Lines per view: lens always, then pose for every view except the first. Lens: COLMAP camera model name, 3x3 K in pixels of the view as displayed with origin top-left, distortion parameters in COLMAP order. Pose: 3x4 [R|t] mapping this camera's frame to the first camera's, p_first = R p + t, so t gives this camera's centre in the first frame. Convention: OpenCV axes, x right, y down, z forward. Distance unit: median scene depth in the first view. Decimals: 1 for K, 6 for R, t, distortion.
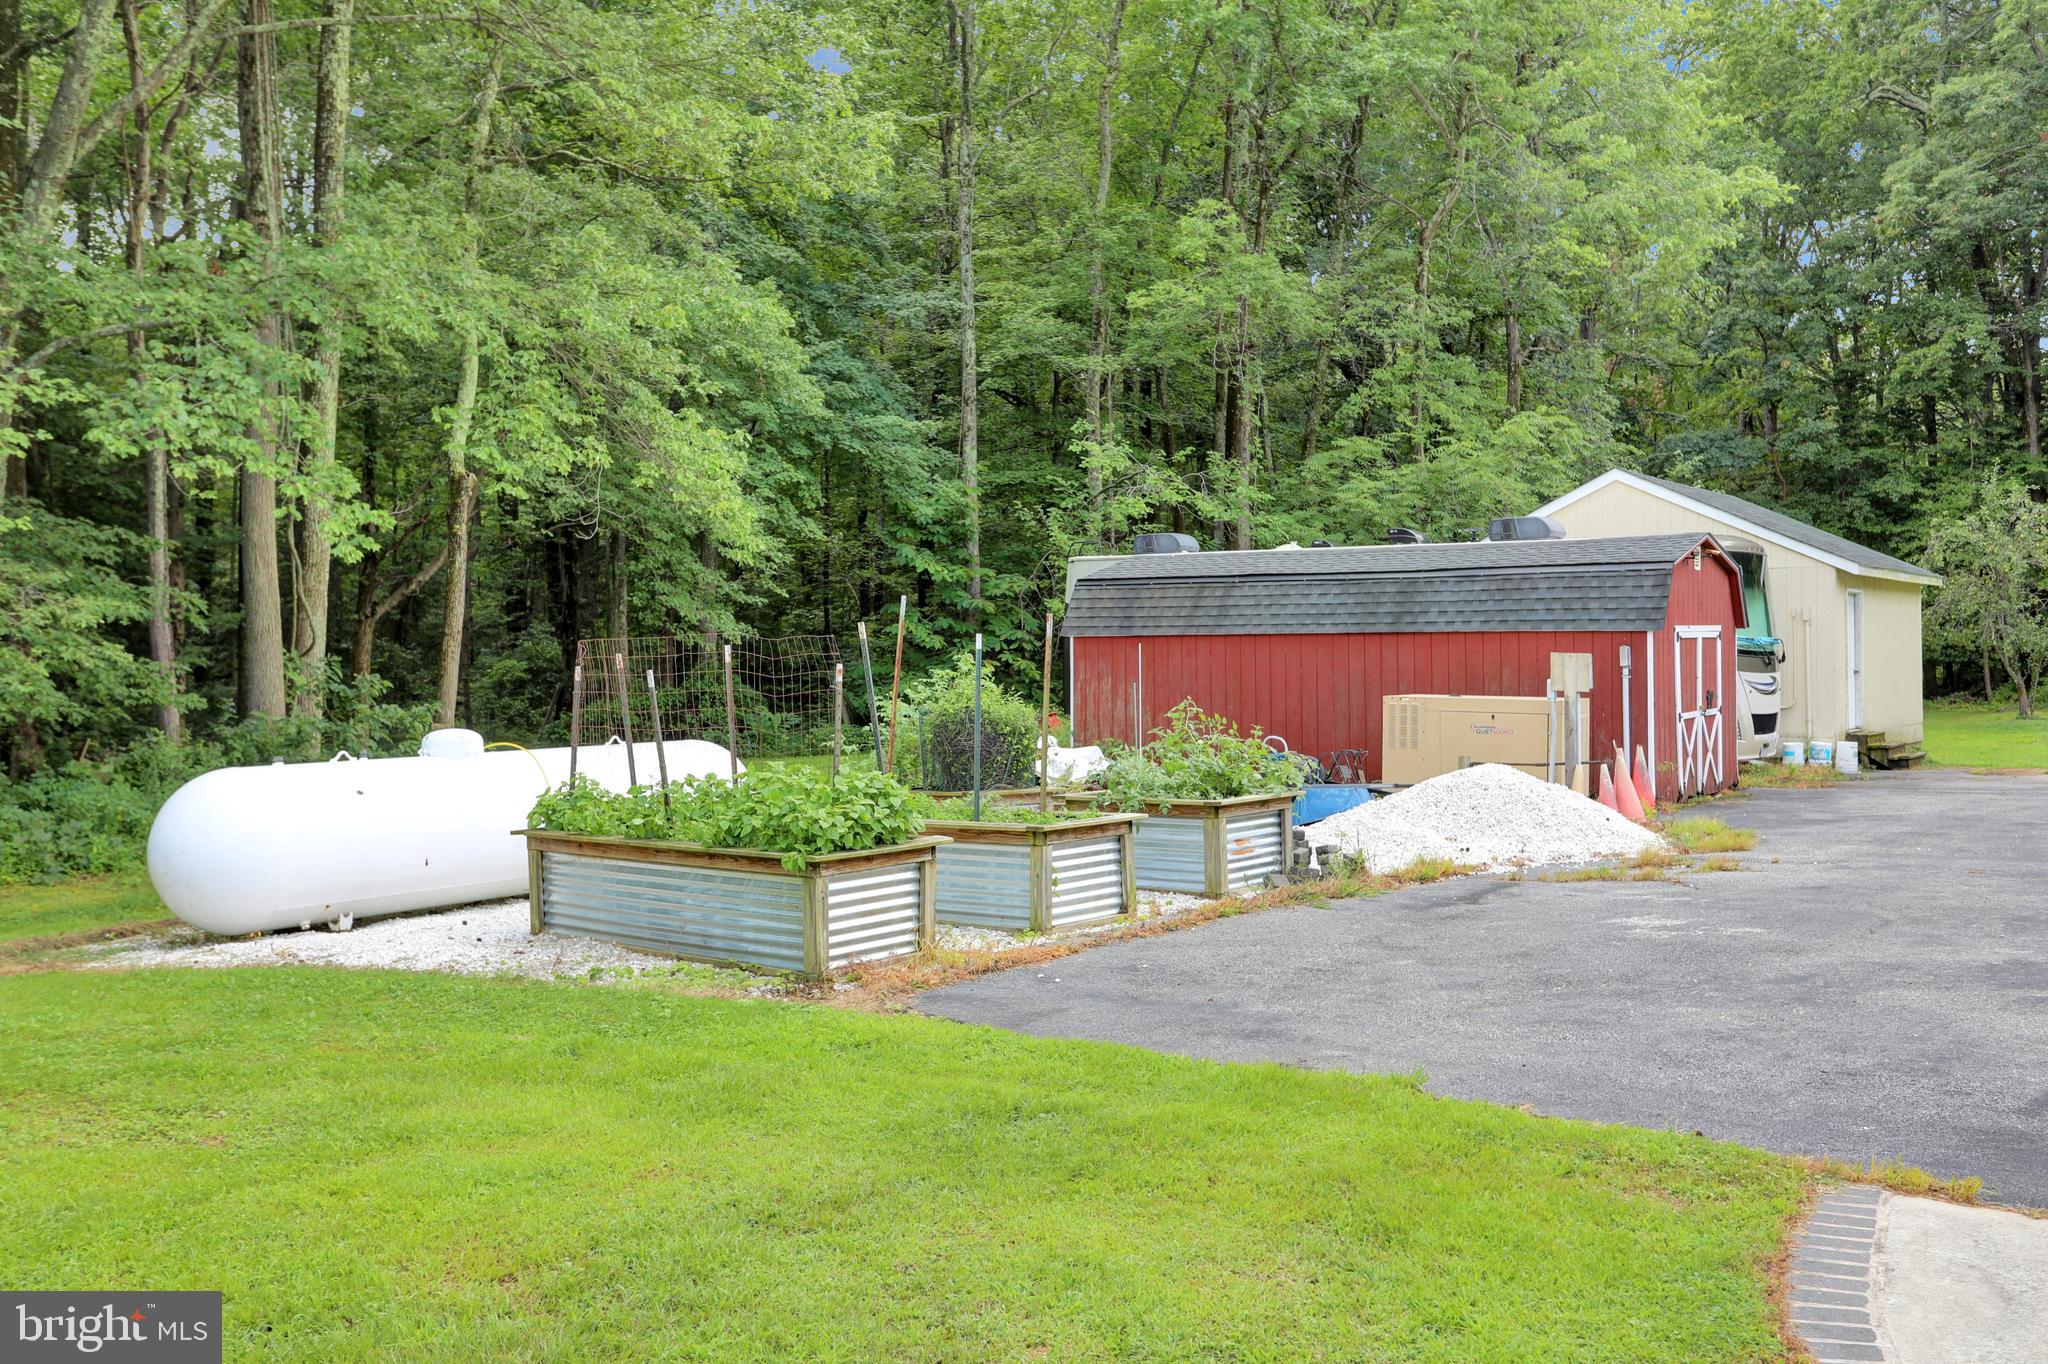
lens RADIAL K [[1813.0, 0, 1024.0], [0, 1813.0, 682.0], [0, 0, 1]] dist [-0.048819, 0.164305]
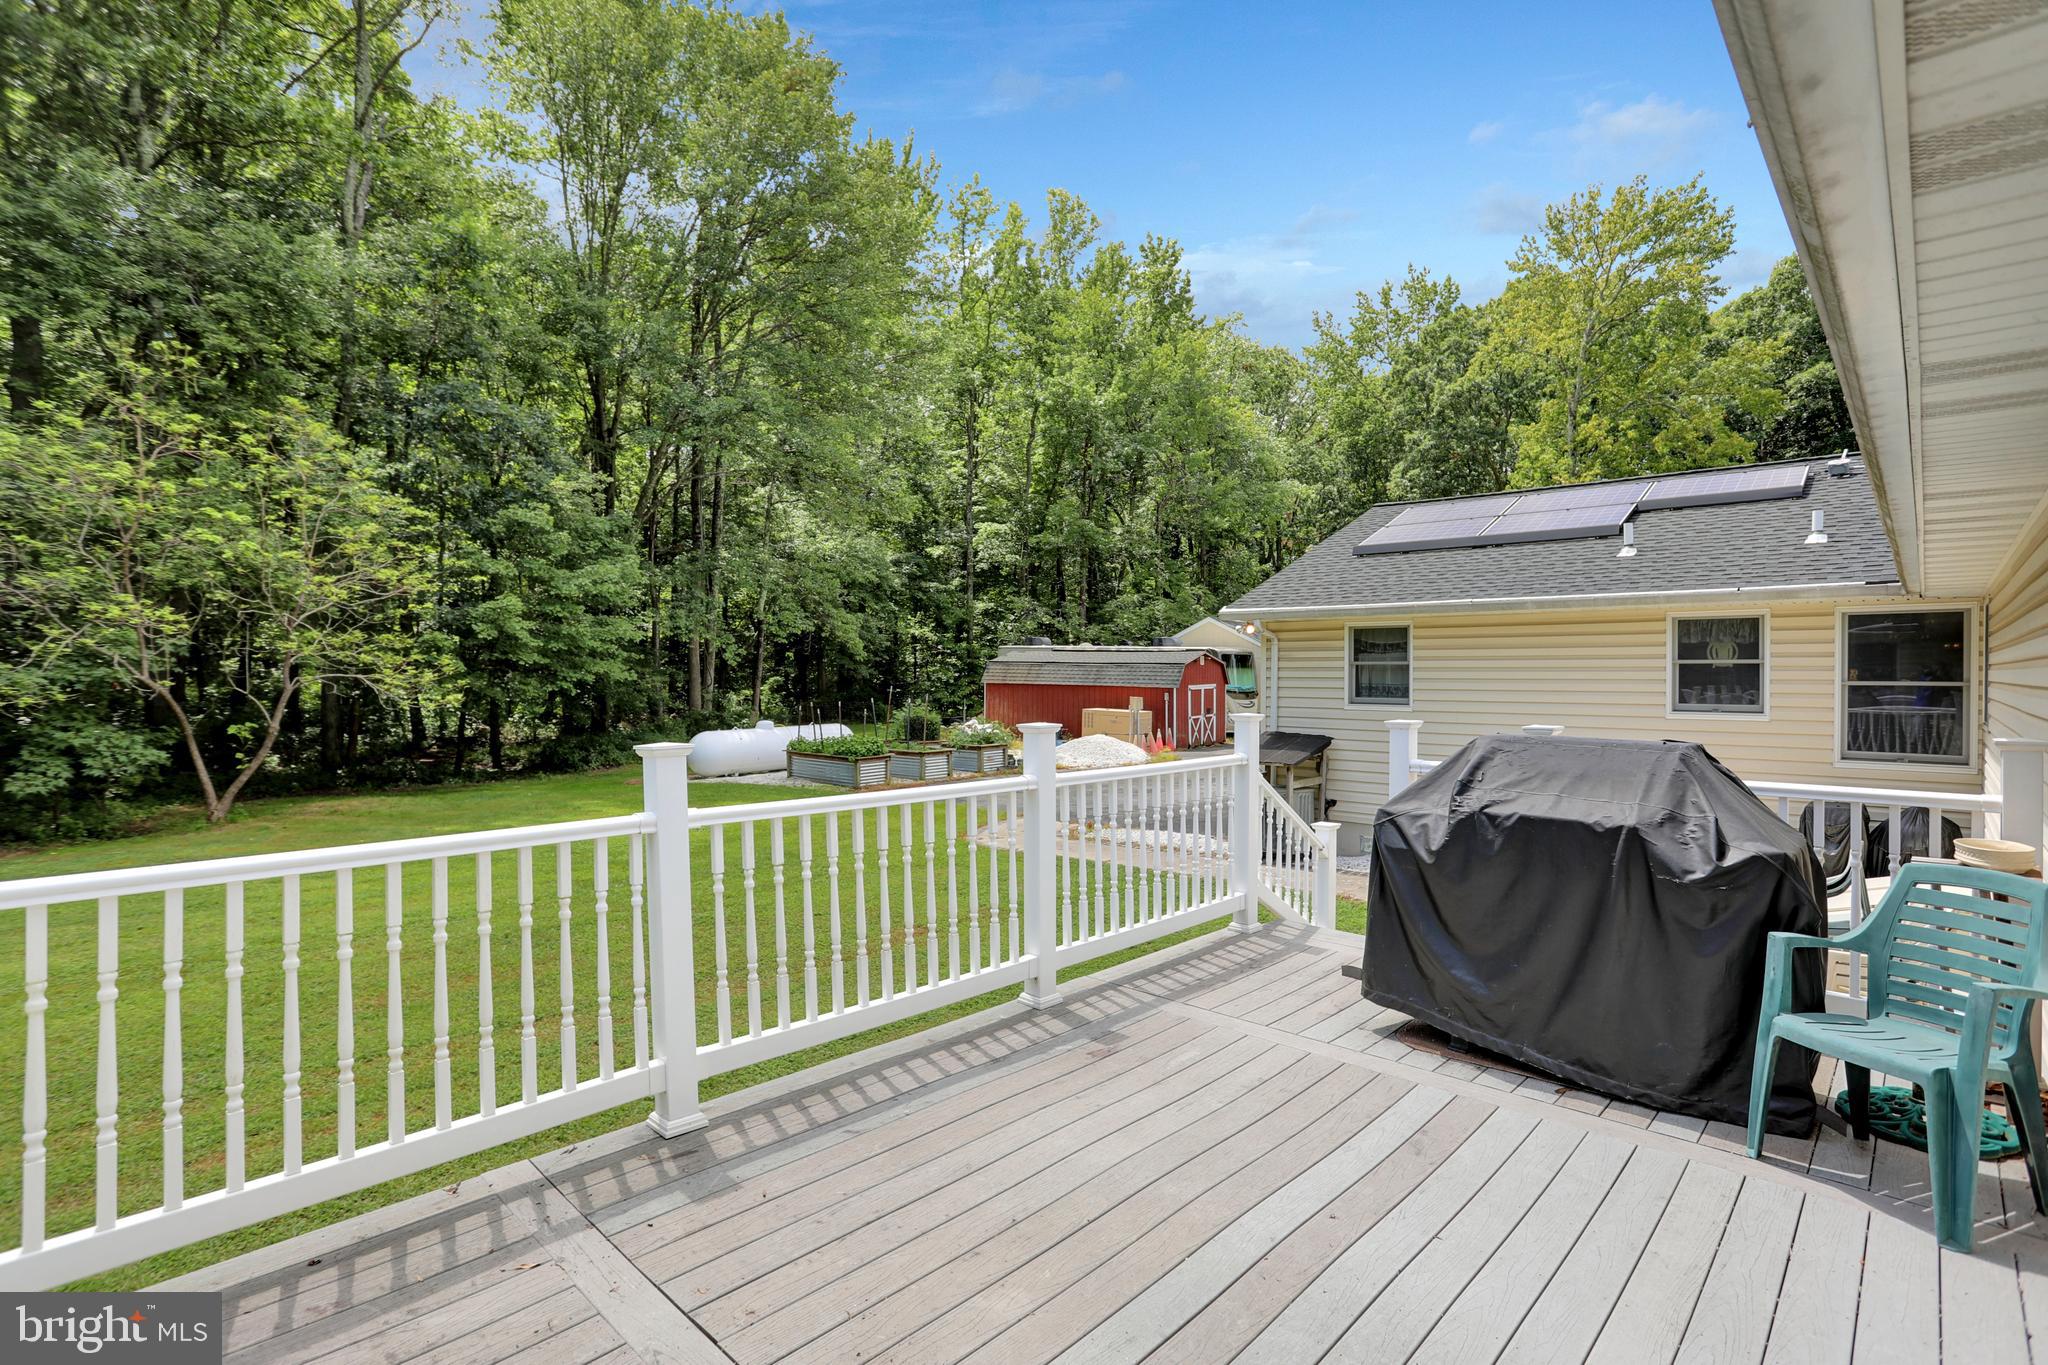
lens RADIAL K [[980.2, 0, 1024.0], [0, 980.2, 682.5], [0, 0, 1]] dist [-0.070861, 0.026717]
pose [[0.999550, 0.016812, -0.024860, 0.198389], [-0.016649, 0.999839, 0.006749, -0.059661], [0.024970, -0.006332, 0.999668, -0.754921]]
